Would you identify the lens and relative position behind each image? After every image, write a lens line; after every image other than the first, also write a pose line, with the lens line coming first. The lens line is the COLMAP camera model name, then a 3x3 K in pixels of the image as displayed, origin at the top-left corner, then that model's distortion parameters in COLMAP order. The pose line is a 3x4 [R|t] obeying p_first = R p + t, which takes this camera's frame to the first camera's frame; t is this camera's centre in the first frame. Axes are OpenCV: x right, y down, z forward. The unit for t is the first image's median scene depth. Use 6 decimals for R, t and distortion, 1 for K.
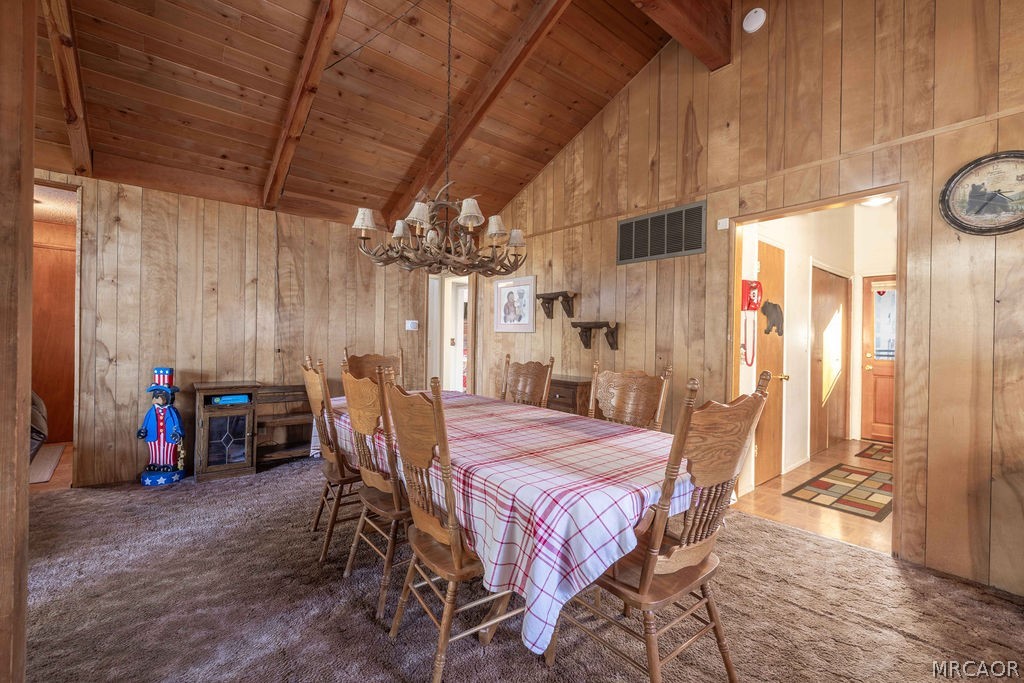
lens RADIAL K [[446.8, 0, 510.1], [0, 446.8, 341.8], [0, 0, 1]] dist [-0.001745, -0.000559]
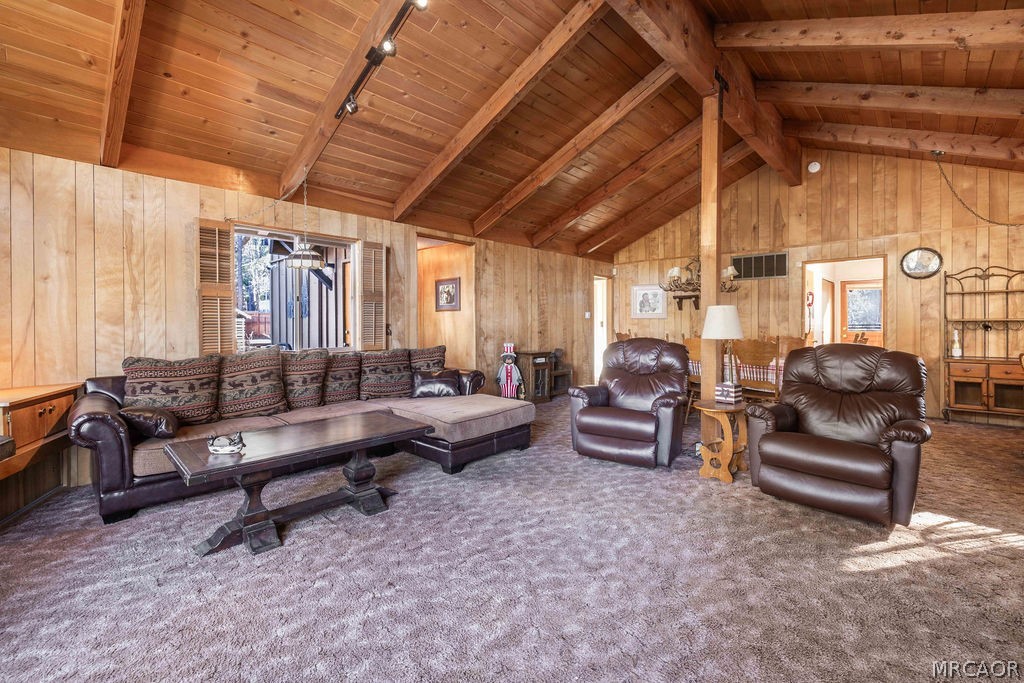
lens RADIAL K [[446.8, 0, 530.2], [0, 446.8, 325.4], [0, 0, 1]] dist [-0.001745, -0.000559]
pose [[0.991662, -0.018087, 0.127592, -0.950672], [0.017877, 0.999836, 0.002789, -0.014131], [-0.127621, -0.000485, 0.991823, -0.813800]]
